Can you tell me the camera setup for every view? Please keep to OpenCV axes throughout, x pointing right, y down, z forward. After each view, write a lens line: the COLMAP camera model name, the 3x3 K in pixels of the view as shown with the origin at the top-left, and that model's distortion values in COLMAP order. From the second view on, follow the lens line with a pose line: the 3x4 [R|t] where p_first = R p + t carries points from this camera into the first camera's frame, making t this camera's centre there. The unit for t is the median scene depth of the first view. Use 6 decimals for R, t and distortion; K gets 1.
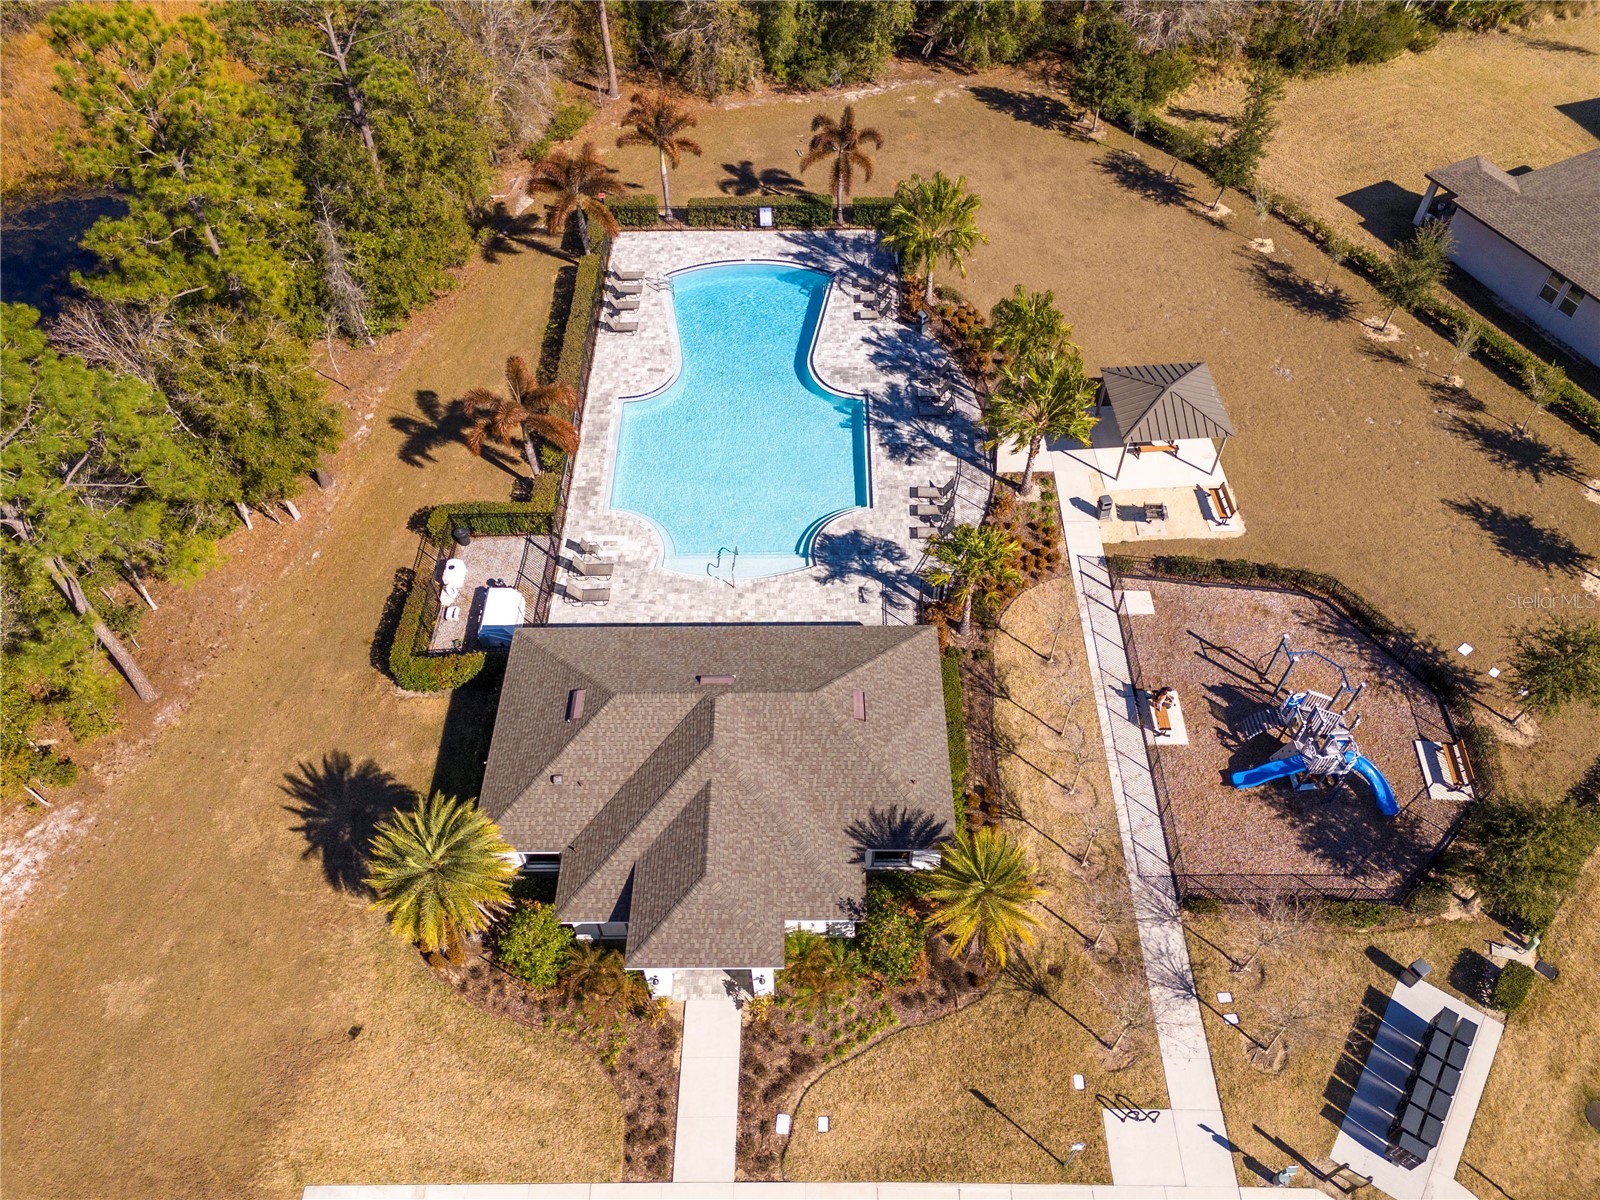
lens RADIAL K [[1173.2, 0, 805.3], [0, 1173.2, 601.2], [0, 0, 1]] dist [0.085372, -0.083263]
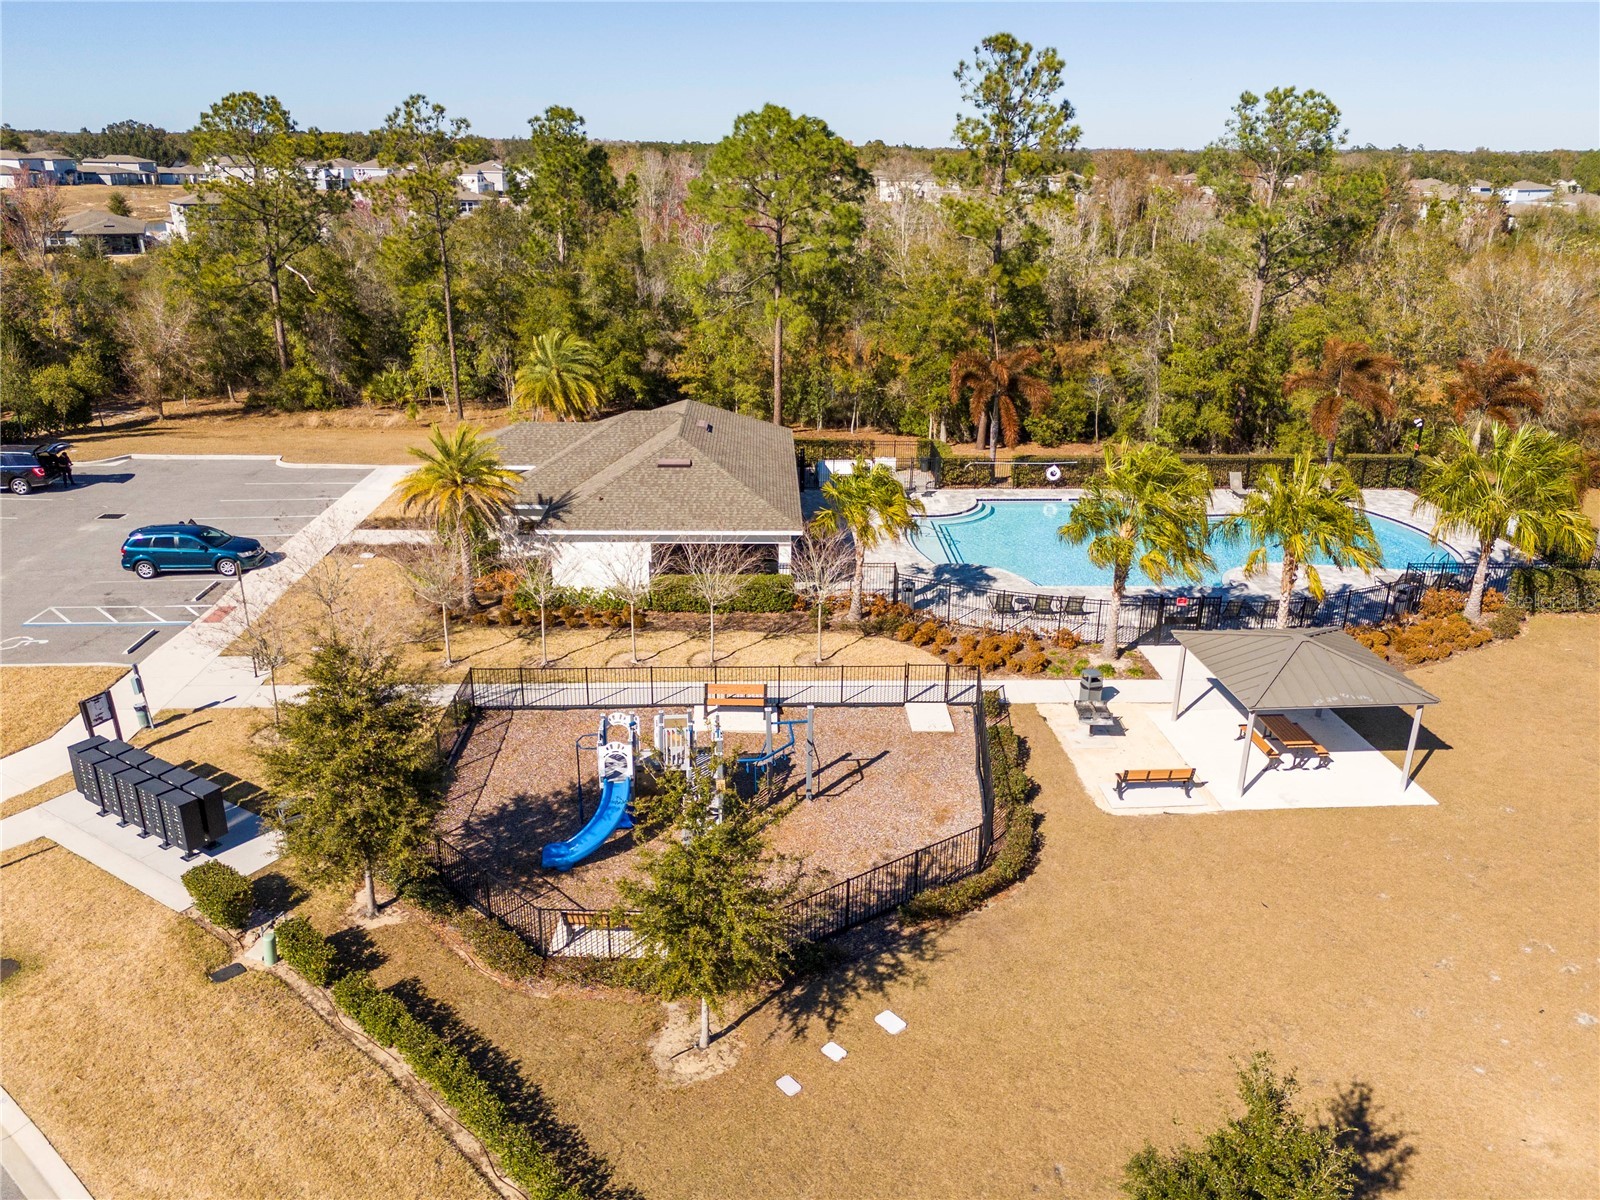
lens RADIAL K [[1174.2, 0, 803.8], [0, 1174.2, 595.5], [0, 0, 1]] dist [0.132729, -0.220933]
pose [[0.032748, 0.364164, -0.930759, 0.843037], [-0.788982, 0.581093, 0.199596, -0.114668], [0.613543, 0.727816, 0.306348, 0.642296]]
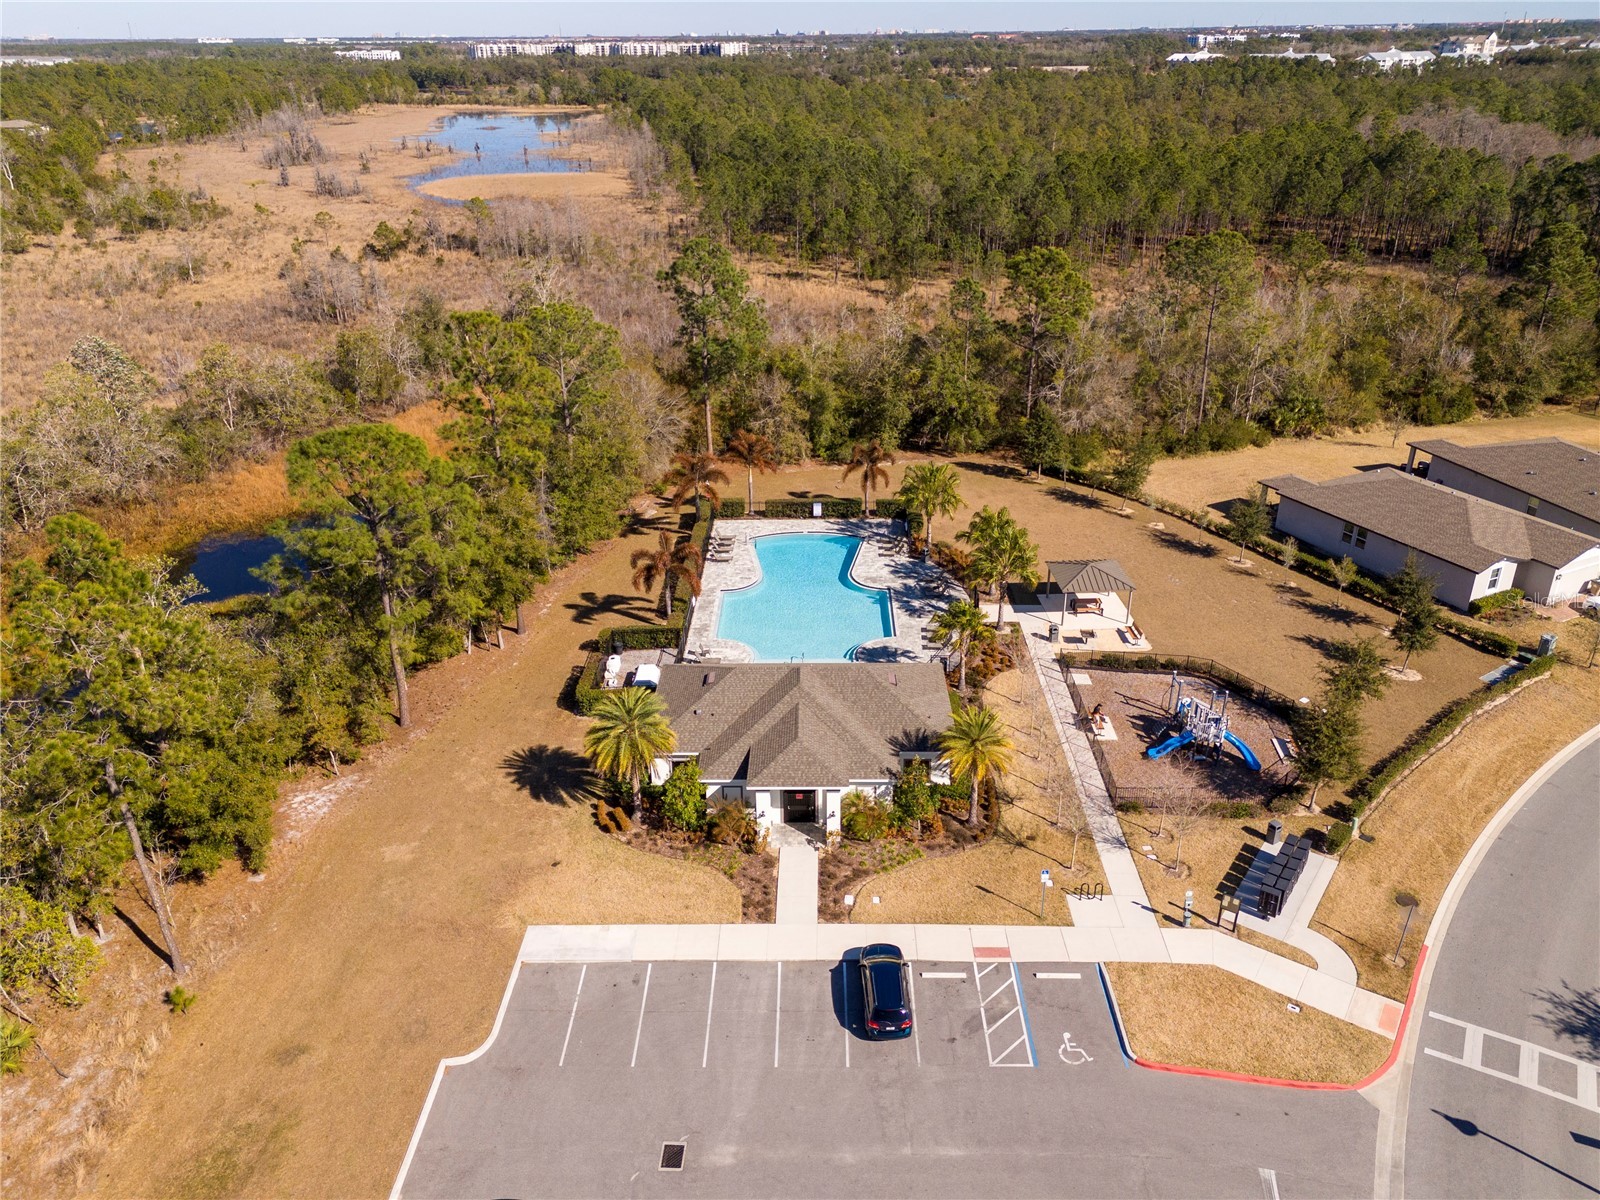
lens RADIAL K [[1174.2, 0, 803.8], [0, 1174.2, 595.5], [0, 0, 1]] dist [0.132729, -0.220933]
pose [[0.999936, 0.004922, -0.010152, -0.042966], [-0.008892, 0.897632, -0.440656, 0.520274], [0.006944, 0.440719, 0.897618, -0.338984]]
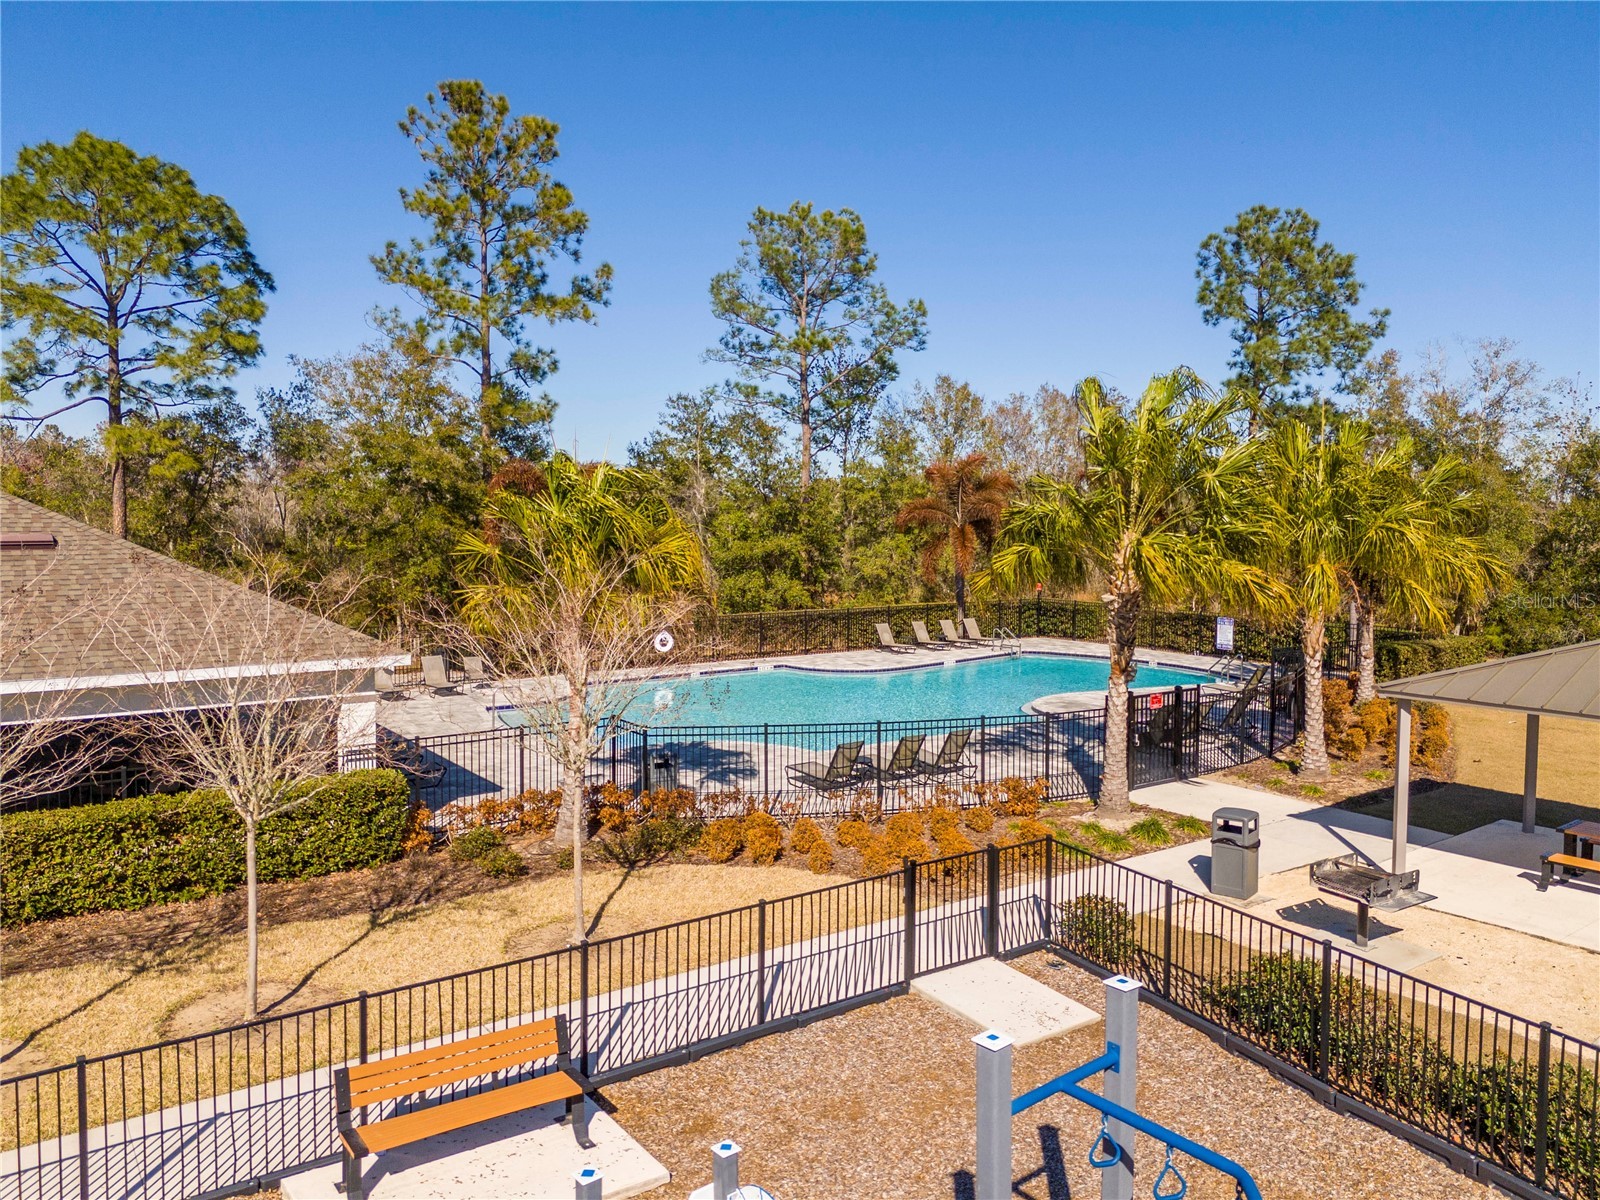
lens RADIAL K [[1173.2, 0, 805.3], [0, 1173.2, 601.2], [0, 0, 1]] dist [0.085372, -0.083263]
pose [[0.582155, 0.079129, -0.809218, 0.419185], [-0.646196, 0.649078, -0.401407, 0.071377], [0.493483, 0.756595, 0.428997, 0.753853]]
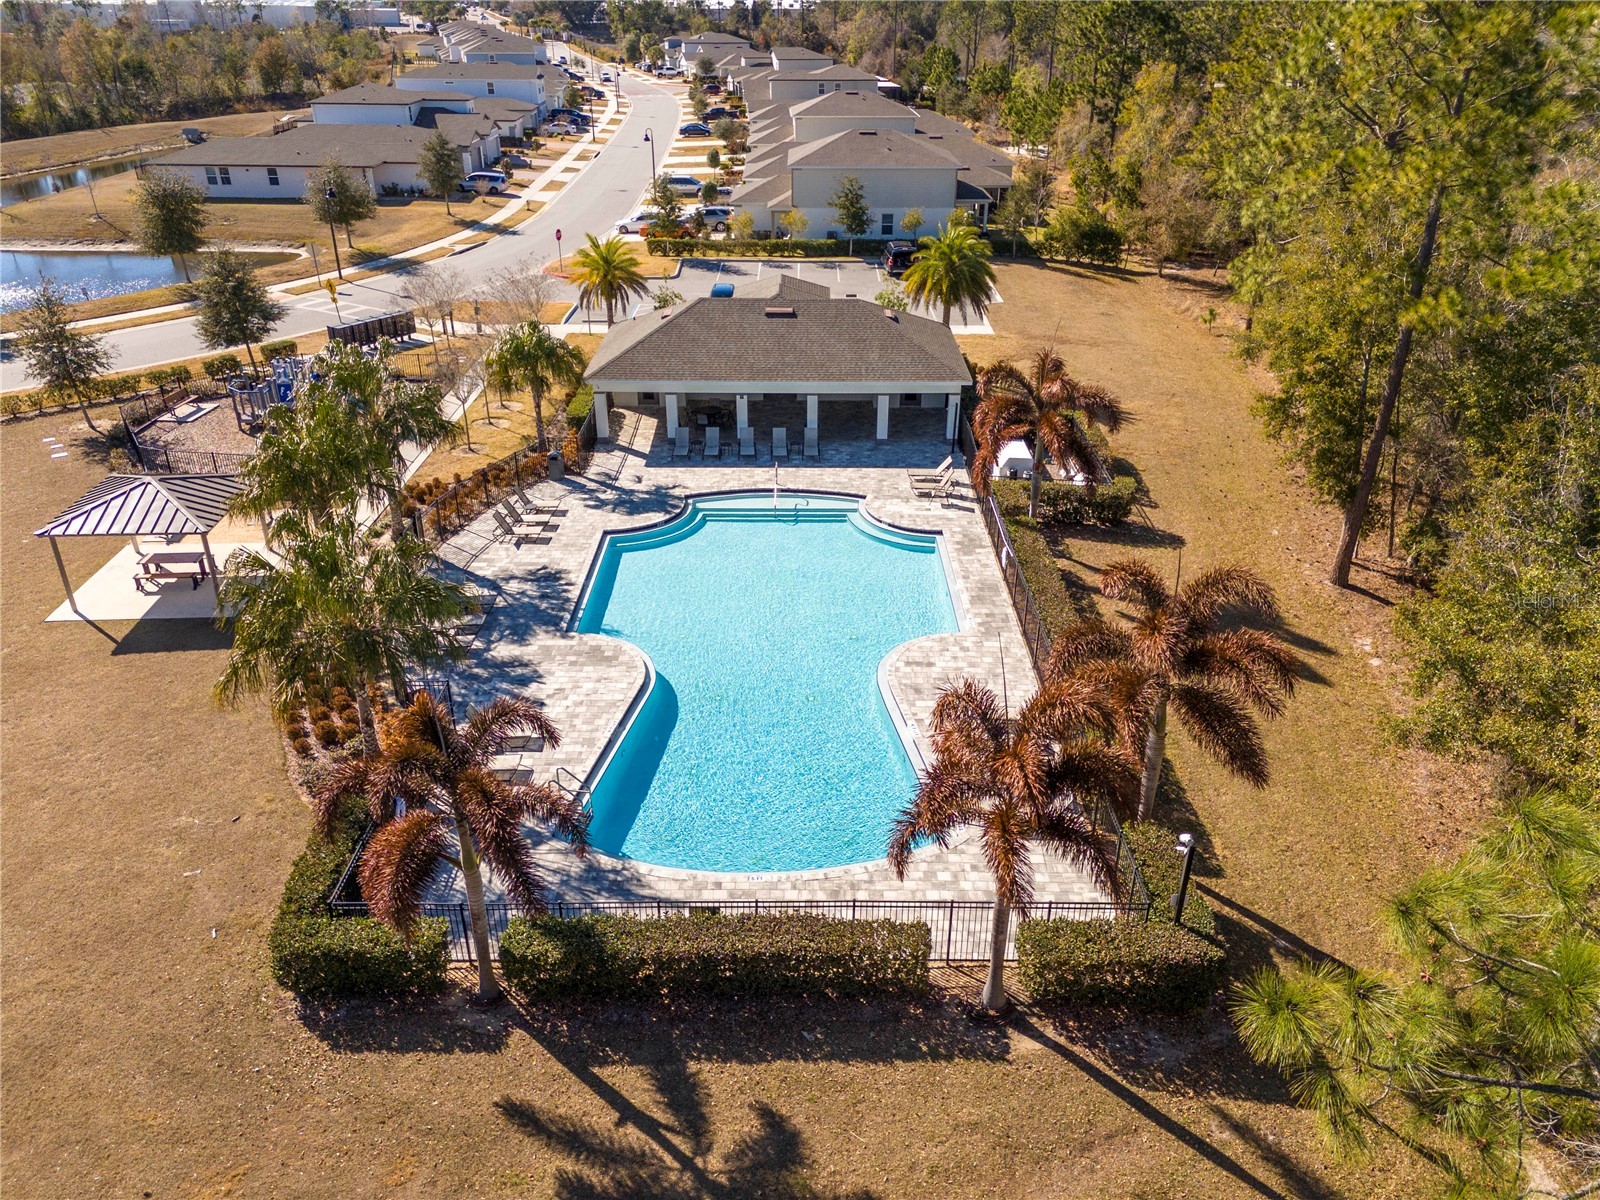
lens RADIAL K [[1174.2, 0, 803.8], [0, 1174.2, 595.5], [0, 0, 1]] dist [0.132729, -0.220933]
pose [[-0.999945, 0.009389, 0.004773, -0.080887], [0.006531, 0.197257, 0.980330, -0.852176], [0.008263, 0.980307, -0.197307, 1.199513]]
